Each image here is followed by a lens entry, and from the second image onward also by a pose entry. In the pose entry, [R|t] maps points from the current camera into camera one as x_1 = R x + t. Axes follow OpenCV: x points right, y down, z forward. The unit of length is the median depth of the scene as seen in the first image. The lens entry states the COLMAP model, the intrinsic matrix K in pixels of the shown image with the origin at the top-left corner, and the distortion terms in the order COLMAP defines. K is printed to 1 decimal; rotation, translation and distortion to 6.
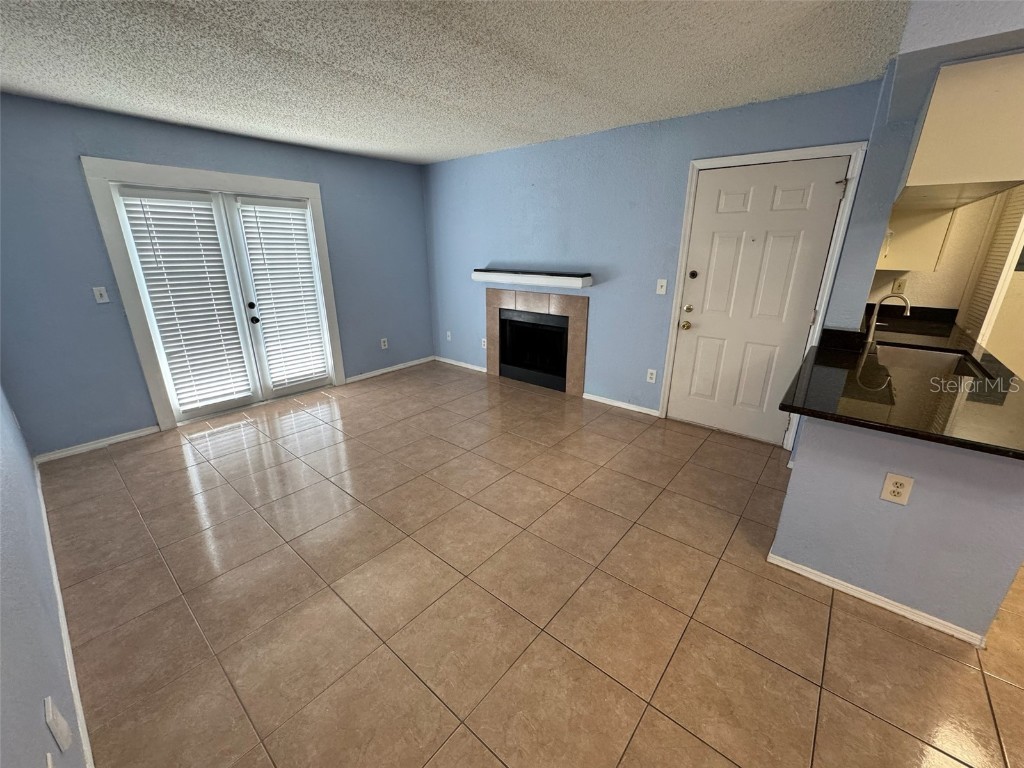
lens RADIAL K [[410.2, 0, 511.8], [0, 410.2, 383.8], [0, 0, 1]] dist [-0.004506, -0.000209]
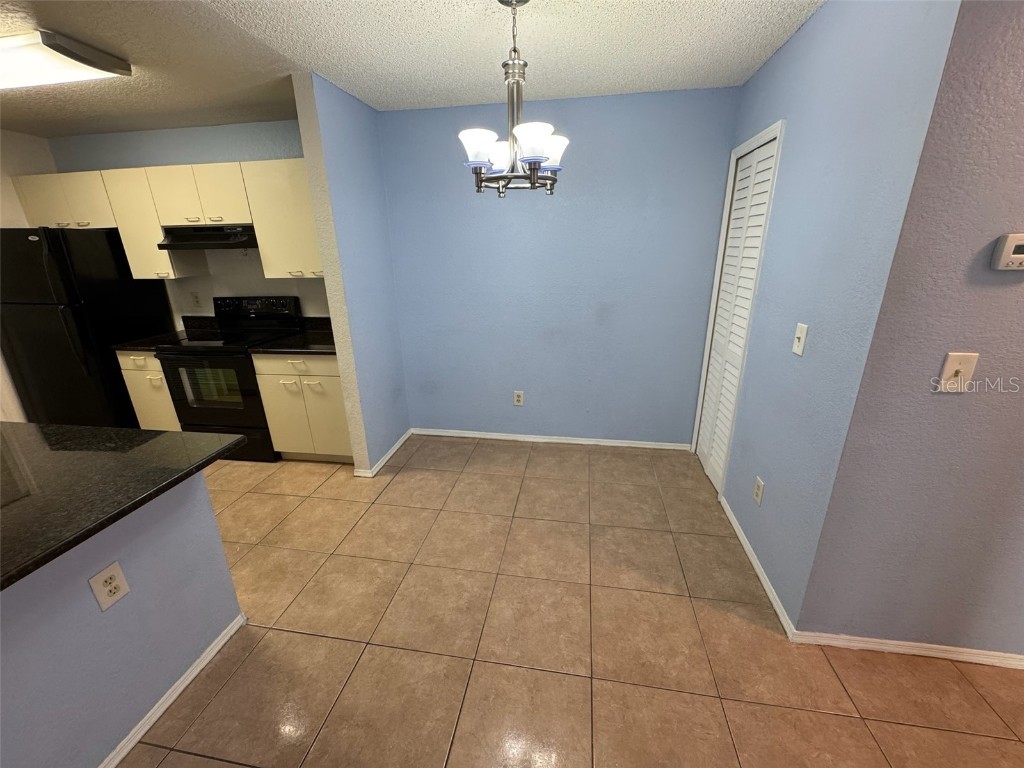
lens RADIAL K [[410.2, 0, 512.5], [0, 410.2, 385.4], [0, 0, 1]] dist [-0.004506, -0.000209]
pose [[-0.505594, -0.270799, 0.819172, 0.040890], [0.293398, 0.838914, 0.458411, -0.185097], [-0.811352, 0.472113, -0.344697, 0.474775]]
